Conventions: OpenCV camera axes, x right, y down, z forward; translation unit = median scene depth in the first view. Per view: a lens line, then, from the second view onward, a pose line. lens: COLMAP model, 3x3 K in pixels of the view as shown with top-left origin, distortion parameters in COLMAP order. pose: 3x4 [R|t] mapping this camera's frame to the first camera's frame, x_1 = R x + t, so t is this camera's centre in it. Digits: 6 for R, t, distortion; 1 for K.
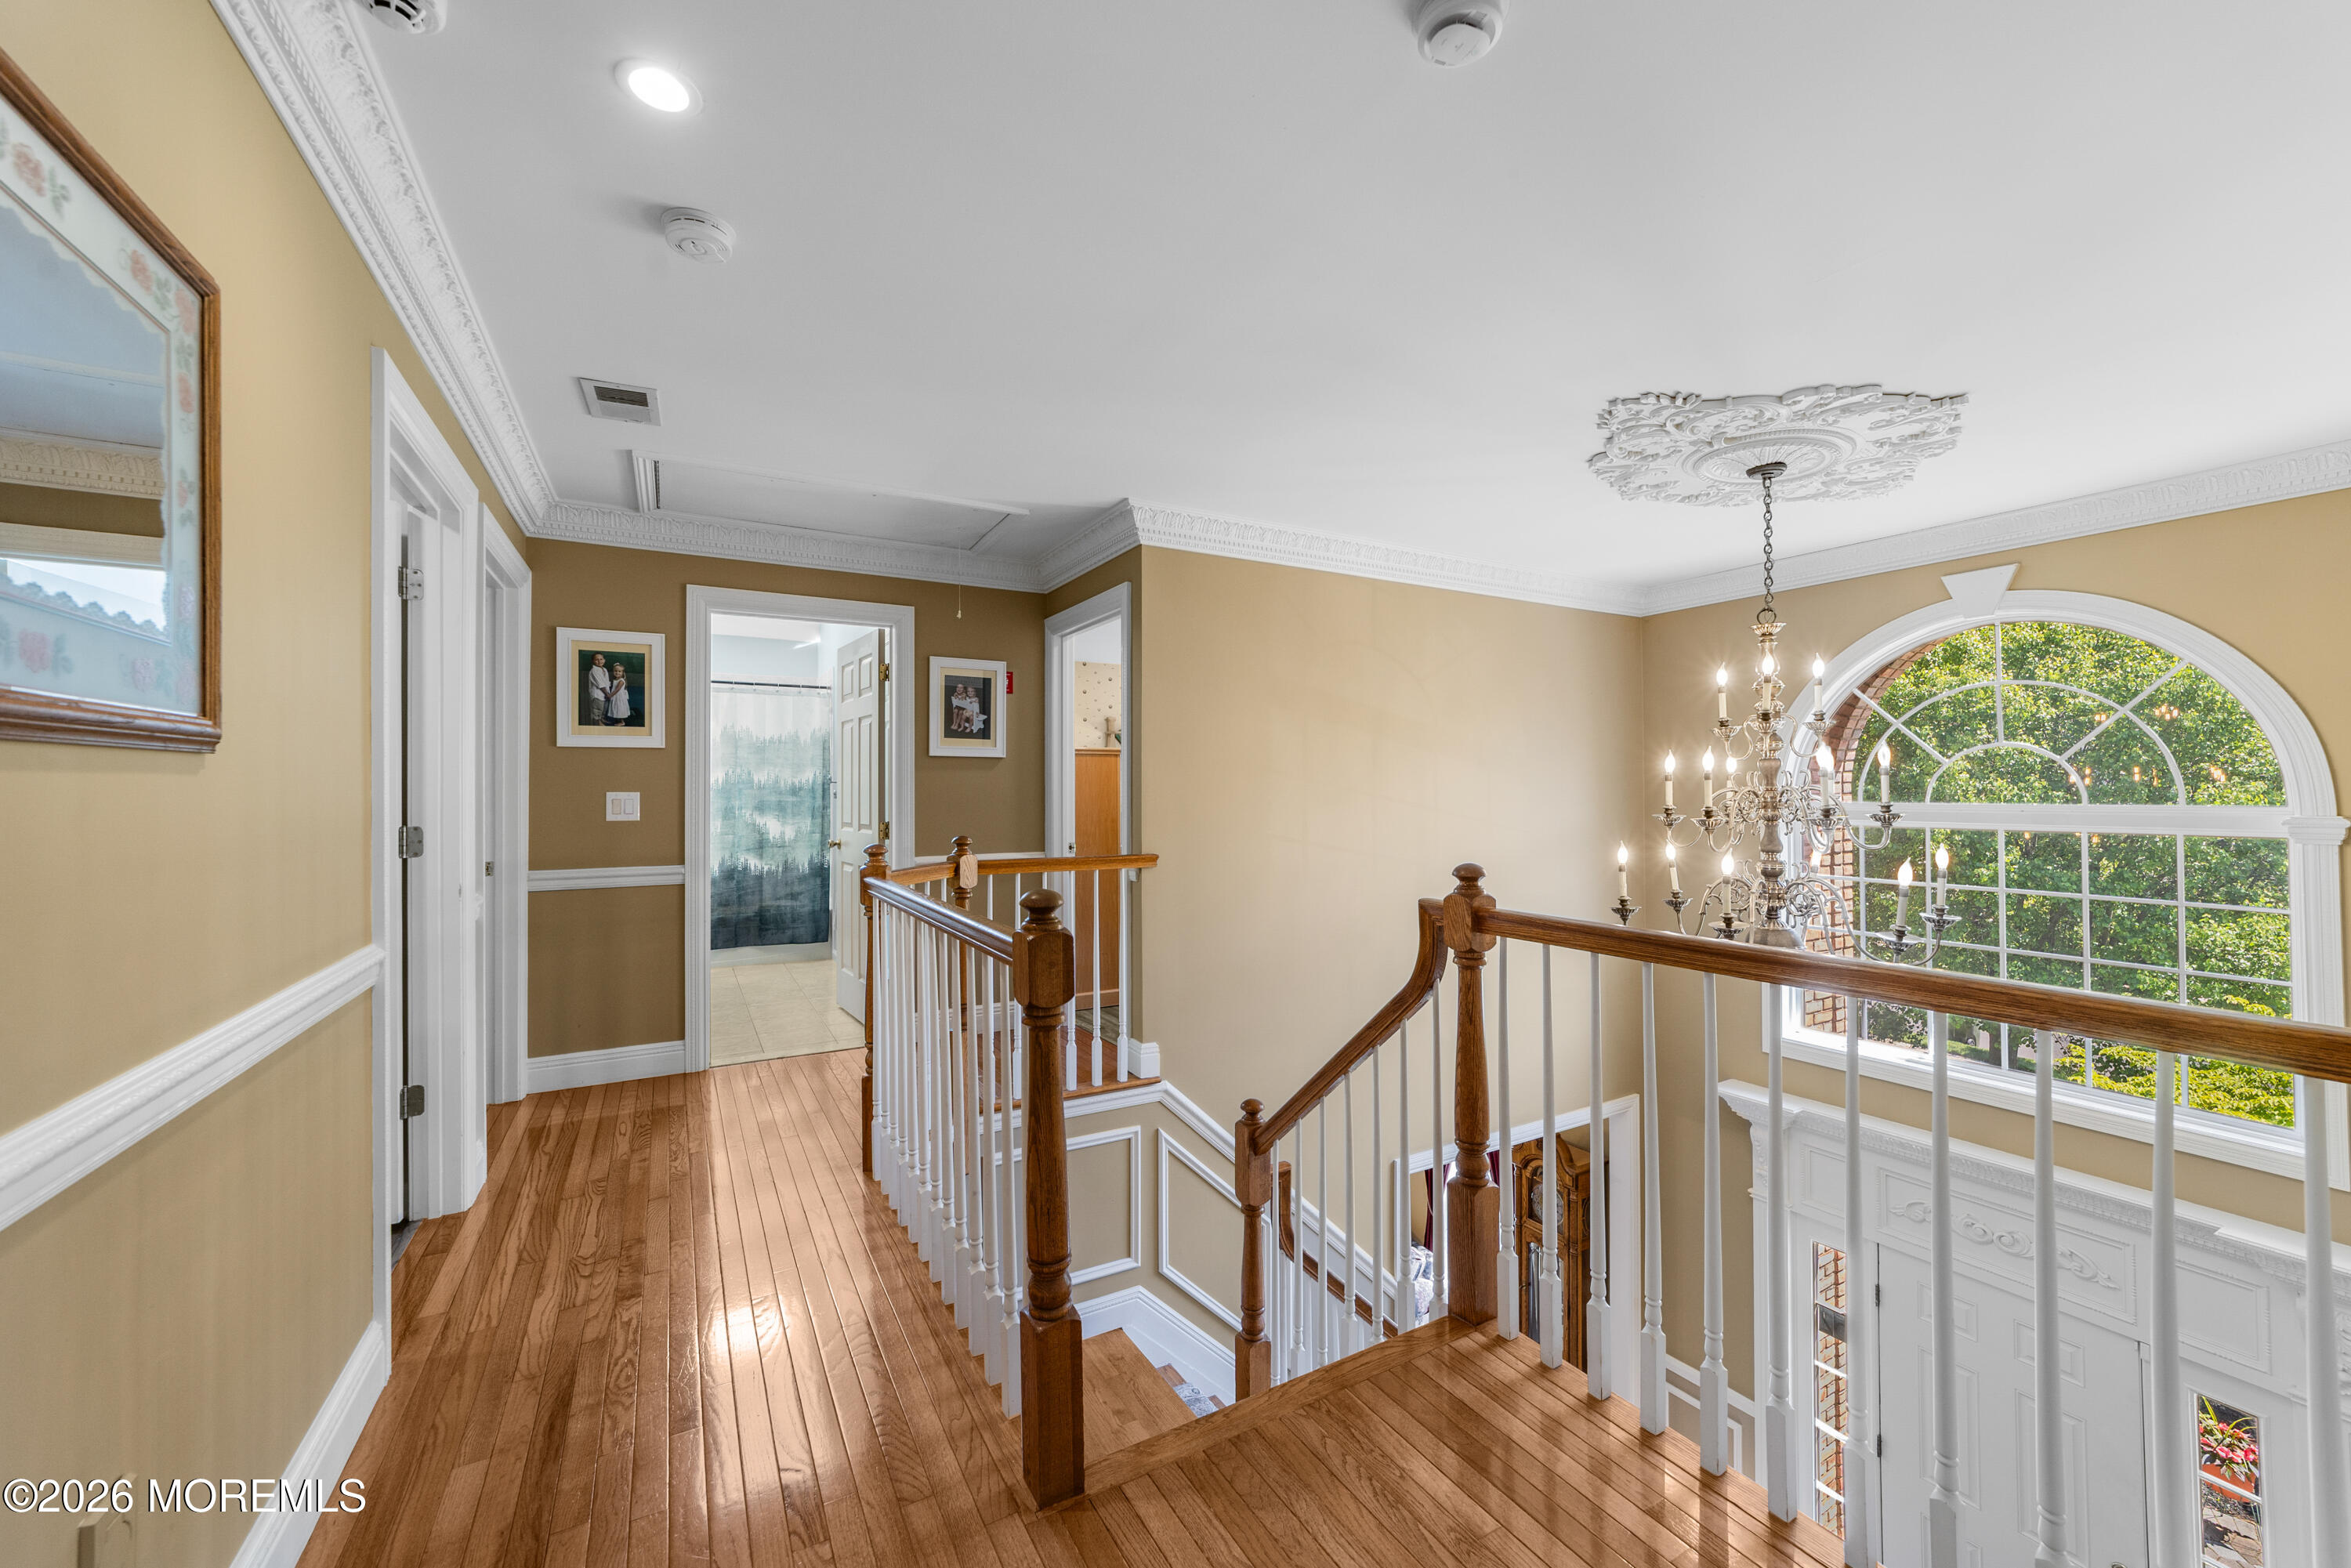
lens RADIAL K [[919.5, 0, 1175.0], [0, 919.5, 789.4], [0, 0, 1]] dist [0.003389, 0.001000]
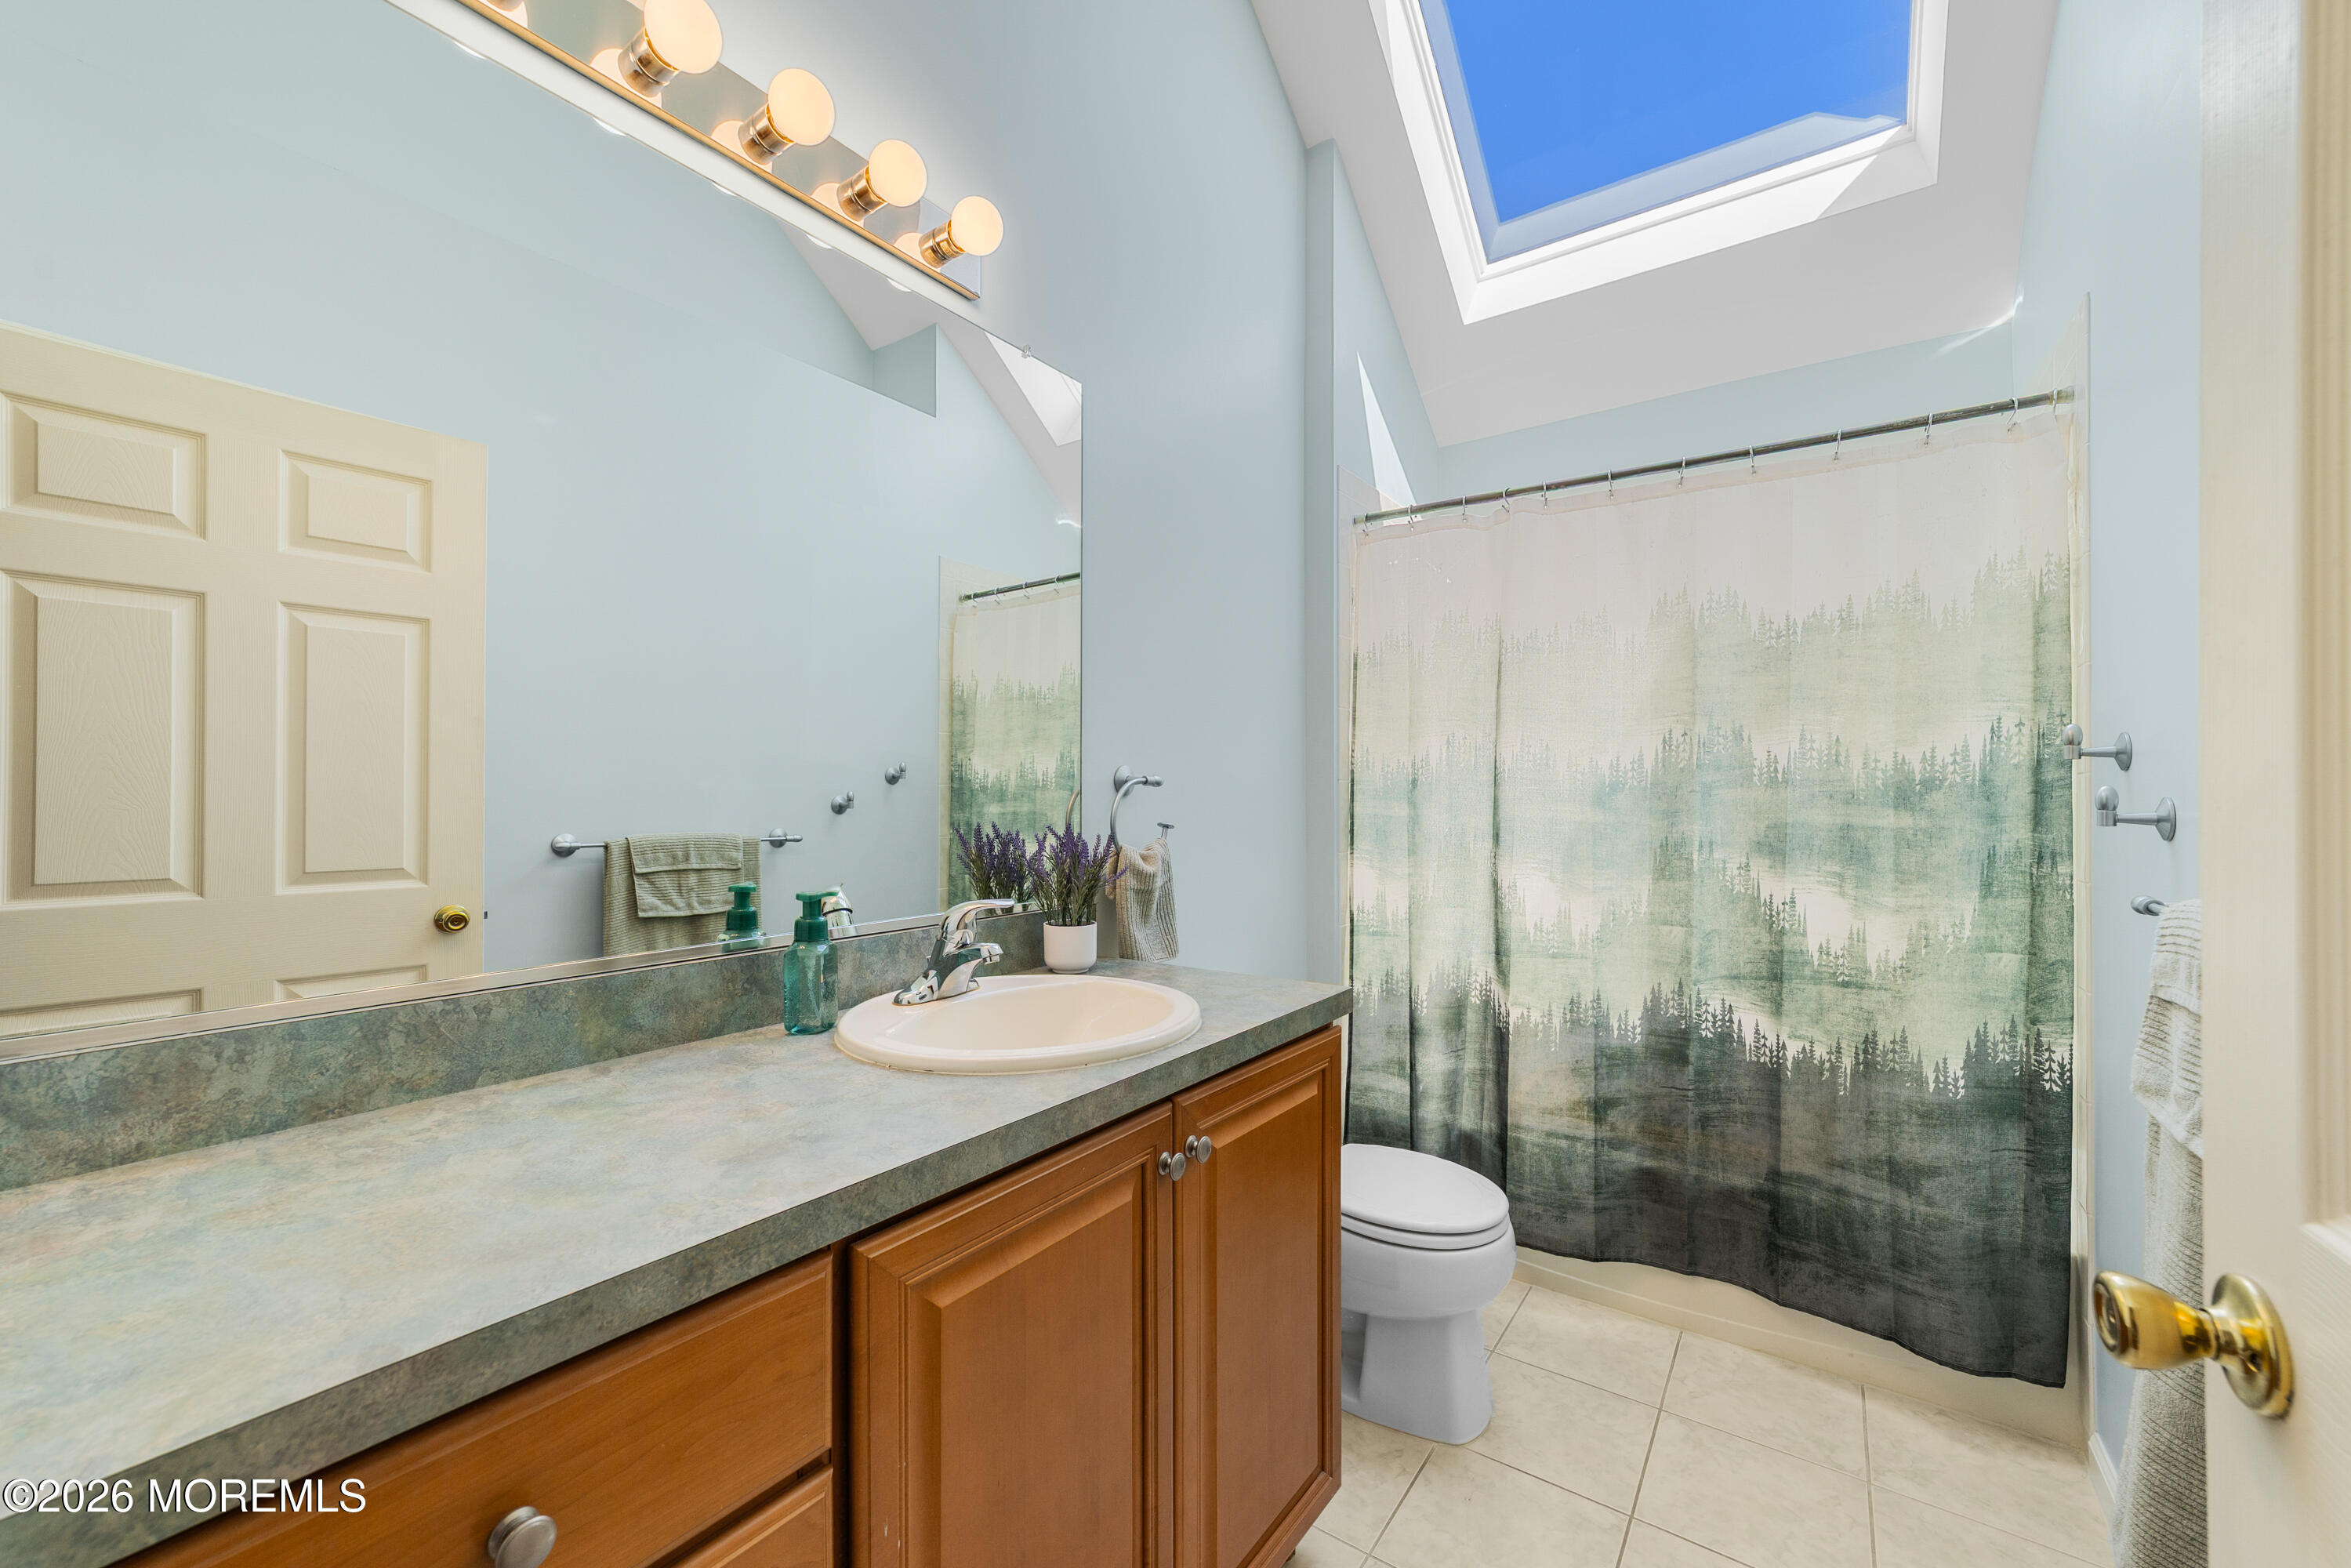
lens RADIAL K [[919.6, 0, 1176.9], [0, 919.6, 791.8], [0, 0, 1]] dist [0.003389, 0.001000]
pose [[0.438563, 0.000146, -0.898700, -0.261008], [0.000513, 1.000000, 0.000413, 0.001612], [0.898700, -0.000642, 0.438563, 0.683540]]
